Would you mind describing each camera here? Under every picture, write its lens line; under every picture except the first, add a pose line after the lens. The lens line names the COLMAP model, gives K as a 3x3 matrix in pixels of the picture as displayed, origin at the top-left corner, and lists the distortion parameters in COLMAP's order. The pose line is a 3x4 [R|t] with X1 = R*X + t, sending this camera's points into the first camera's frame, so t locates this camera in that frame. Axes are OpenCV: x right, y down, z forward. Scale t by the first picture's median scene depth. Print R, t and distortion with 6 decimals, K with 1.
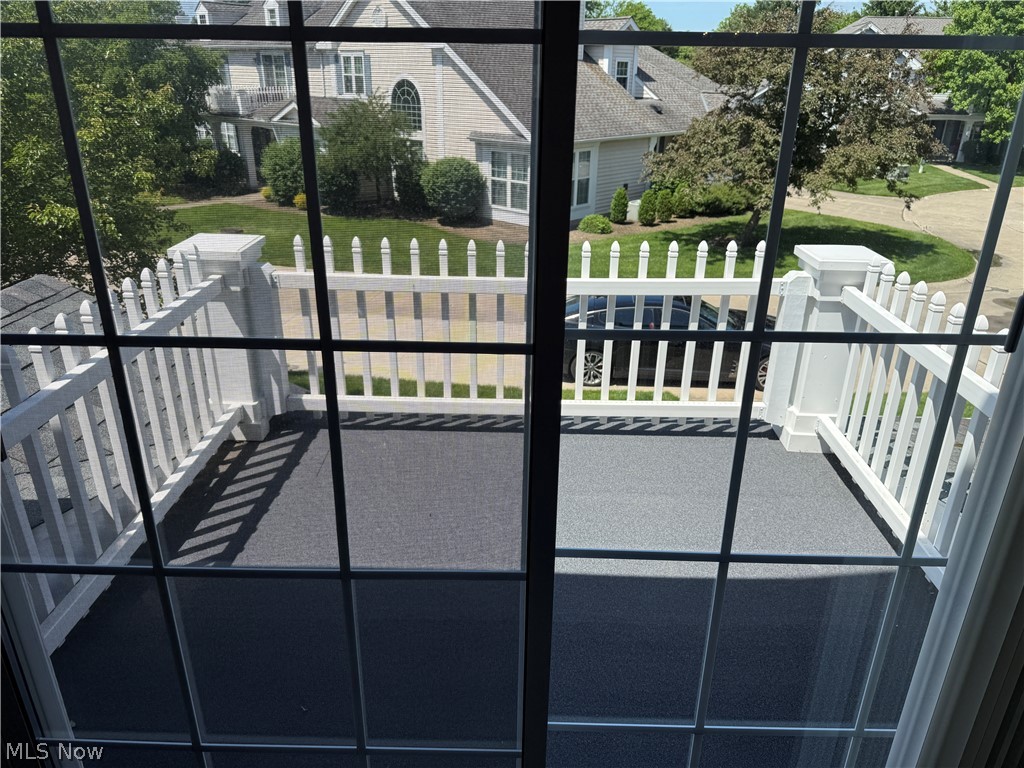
lens RADIAL K [[726.0, 0, 512.3], [0, 726.0, 381.5], [0, 0, 1]] dist [0.063733, -0.081505]
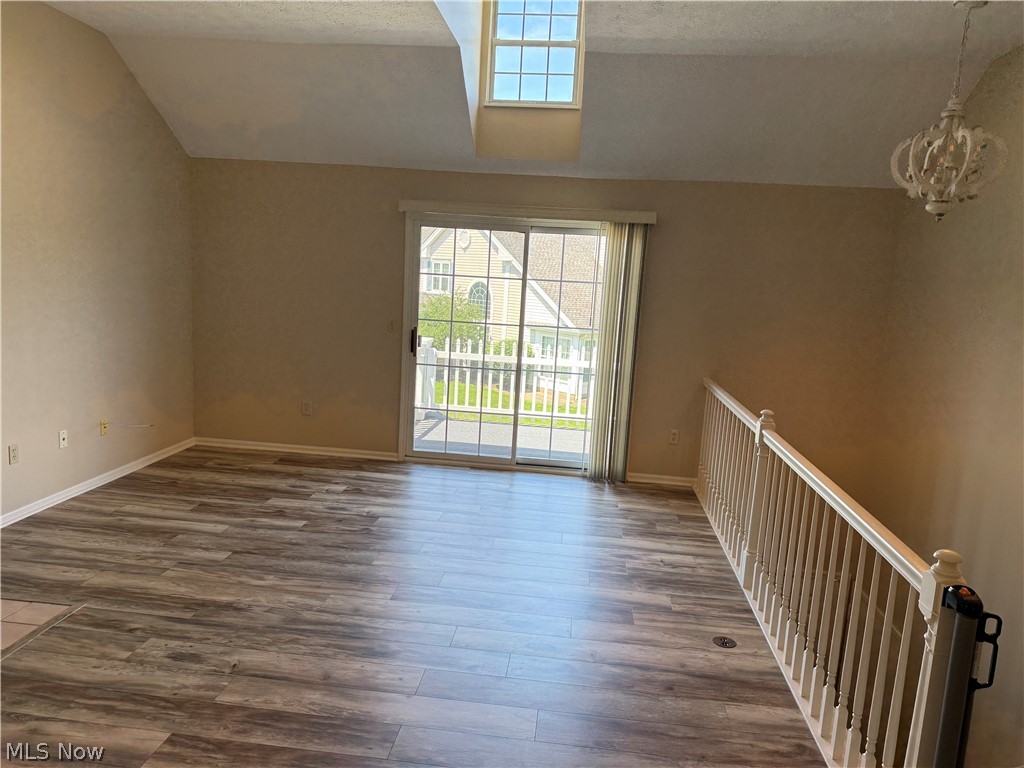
lens RADIAL K [[726.0, 0, 519.4], [0, 726.0, 385.6], [0, 0, 1]] dist [0.063733, -0.081505]
pose [[0.996170, 0.054797, -0.068141, 0.020906], [-0.070035, 0.966596, -0.246549, 0.080245], [0.052355, 0.250377, 0.966732, -0.200943]]
